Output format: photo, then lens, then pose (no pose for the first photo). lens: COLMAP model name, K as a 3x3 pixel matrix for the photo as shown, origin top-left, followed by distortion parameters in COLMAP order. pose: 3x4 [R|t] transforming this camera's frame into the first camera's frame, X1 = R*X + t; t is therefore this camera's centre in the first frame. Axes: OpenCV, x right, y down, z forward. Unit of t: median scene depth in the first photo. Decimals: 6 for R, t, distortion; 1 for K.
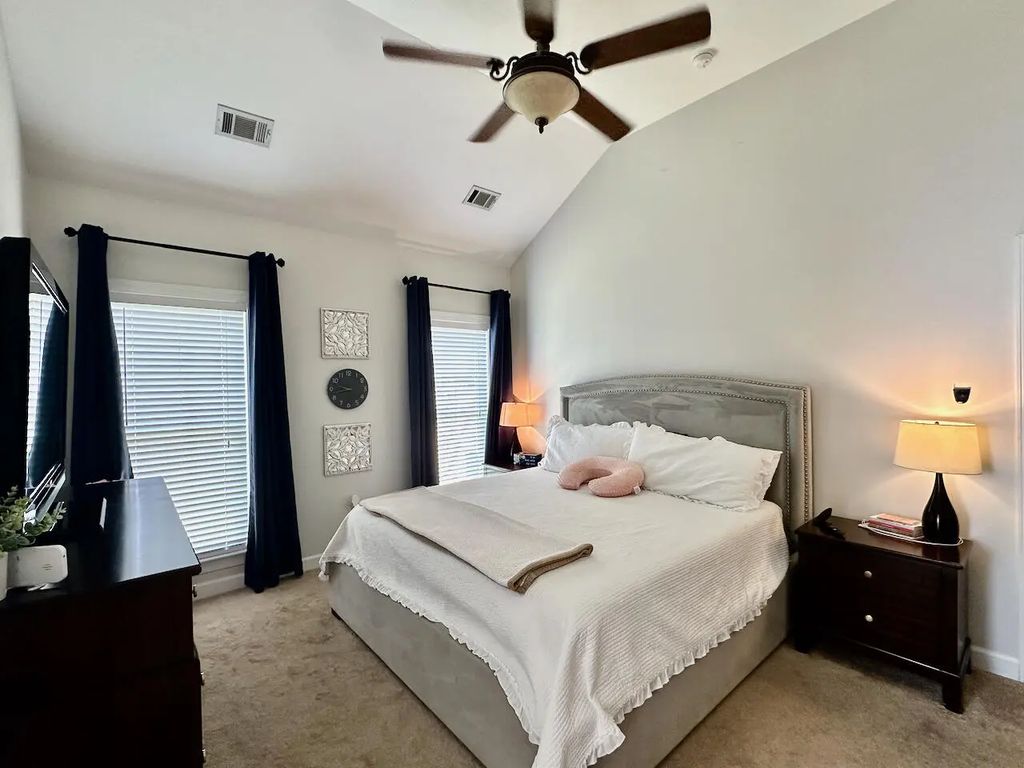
lens RADIAL K [[459.0, 0, 512.0], [0, 459.0, 384.0], [0, 0, 1]] dist [0.000353, 0.000178]
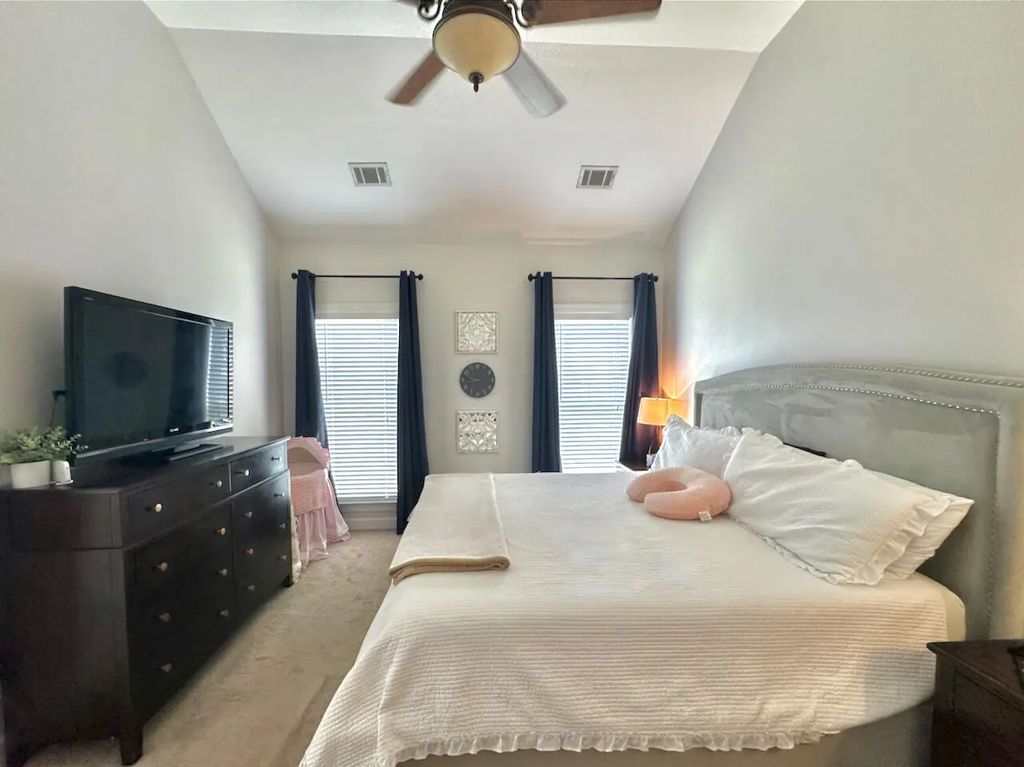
lens RADIAL K [[424.7, 0, 494.8], [0, 424.7, 395.9], [0, 0, 1]] dist [-0.000224, 0.000006]
pose [[0.791415, 0.034095, -0.610327, 0.355421], [-0.010052, 0.999034, 0.042776, 0.005006], [0.611196, -0.027718, 0.790994, 0.203028]]
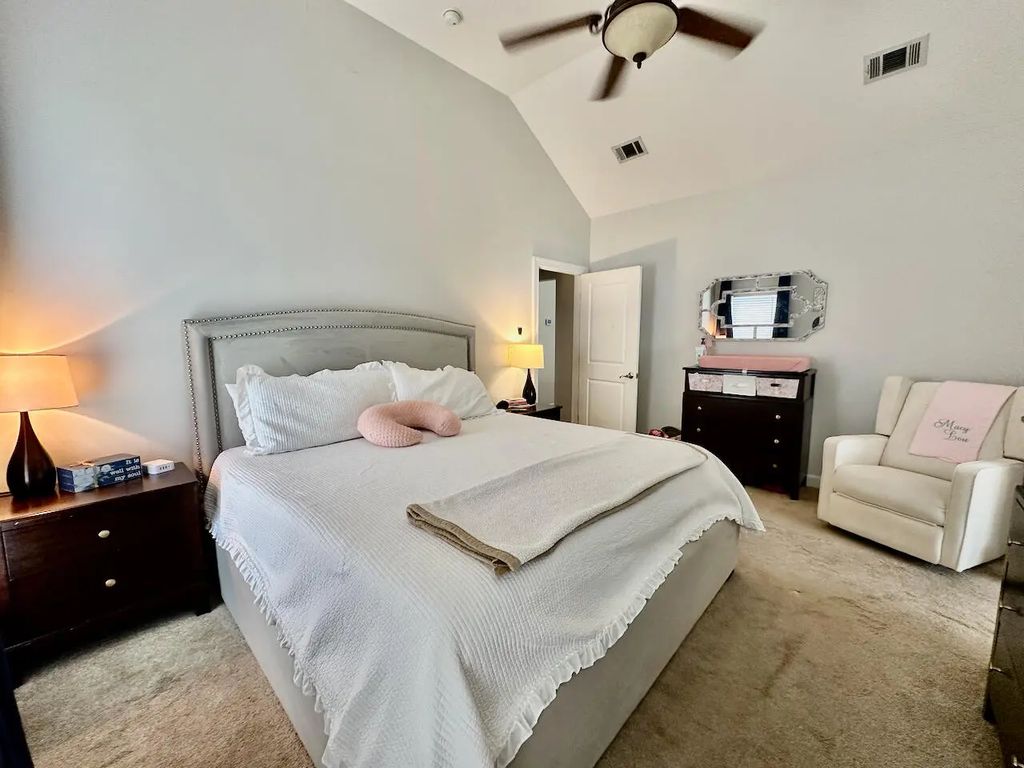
lens RADIAL K [[413.1, 0, 512.0], [0, 413.1, 384.0], [0, 0, 1]] dist [-0.001728, -0.000072]
pose [[-0.104913, -0.100067, 0.989434, -0.539992], [0.009916, 0.994770, 0.101658, 0.047083], [-0.994432, 0.020477, -0.103372, 0.814396]]
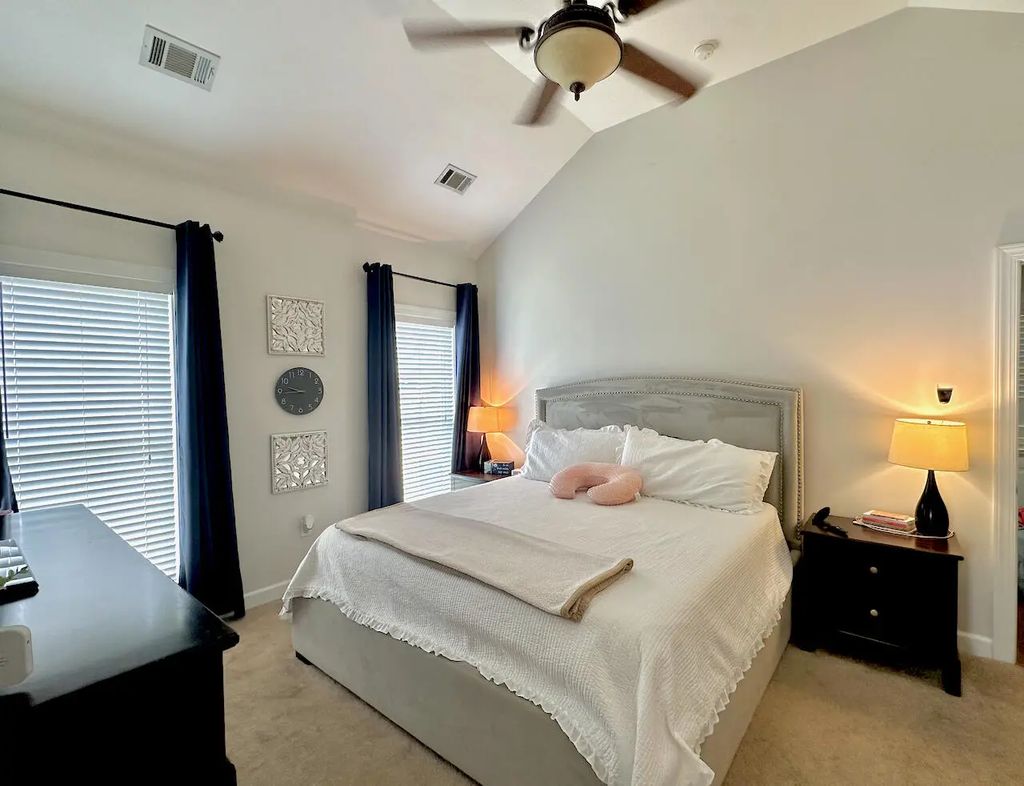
lens RADIAL K [[474.3, 0, 523.8], [0, 474.3, 392.4], [0, 0, 1]] dist [0.000630, -0.000578]
pose [[0.983530, 0.000104, 0.180743, -0.117225], [-0.001528, 0.999969, 0.007741, 0.006395], [-0.180736, -0.007890, 0.983500, 0.064582]]
